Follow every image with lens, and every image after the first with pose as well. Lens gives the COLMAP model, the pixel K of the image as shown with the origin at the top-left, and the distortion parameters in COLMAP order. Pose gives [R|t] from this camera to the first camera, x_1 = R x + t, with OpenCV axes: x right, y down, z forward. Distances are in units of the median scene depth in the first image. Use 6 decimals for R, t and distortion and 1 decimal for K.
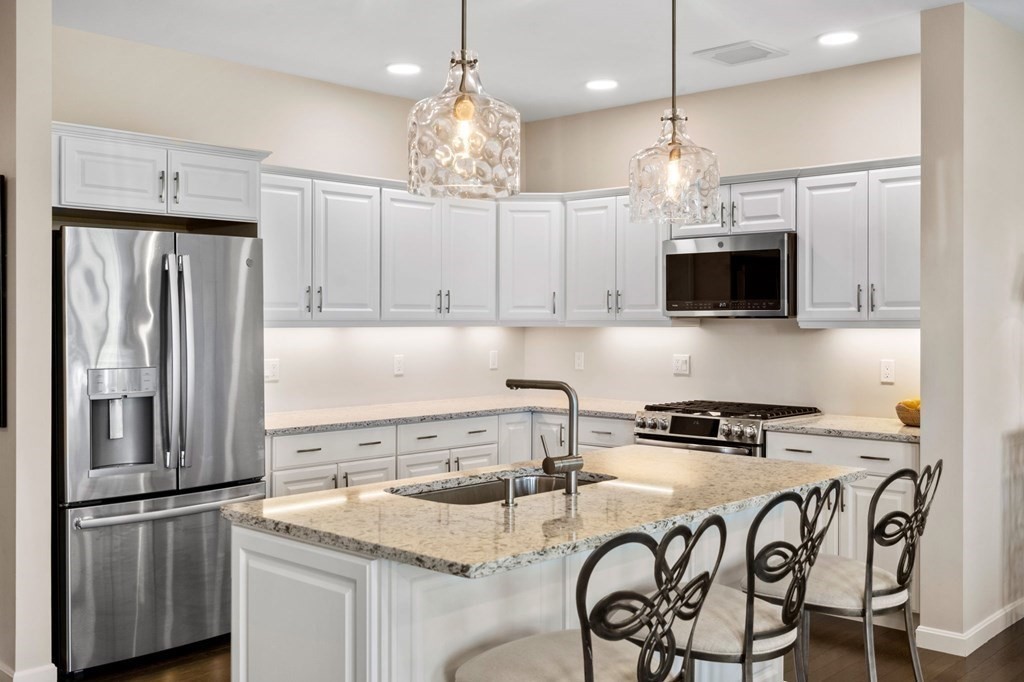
lens RADIAL K [[1010.3, 0, 512.3], [0, 1010.3, 336.2], [0, 0, 1]] dist [0.013451, 0.000000]
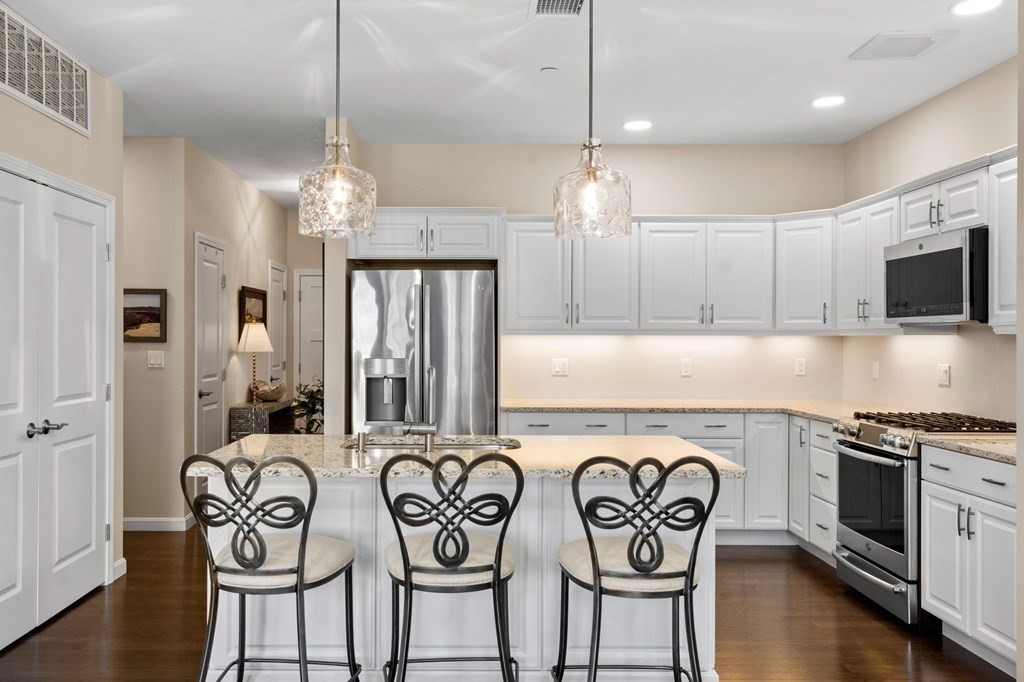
lens RADIAL K [[859.1, 0, 510.9], [0, 859.1, 342.4], [0, 0, 1]] dist [0.011968, 0.006094]
pose [[0.681407, 0.002285, -0.731901, 0.535939], [-0.013251, 0.999870, -0.009215, 0.011674], [0.731784, 0.015977, 0.681349, 0.168292]]
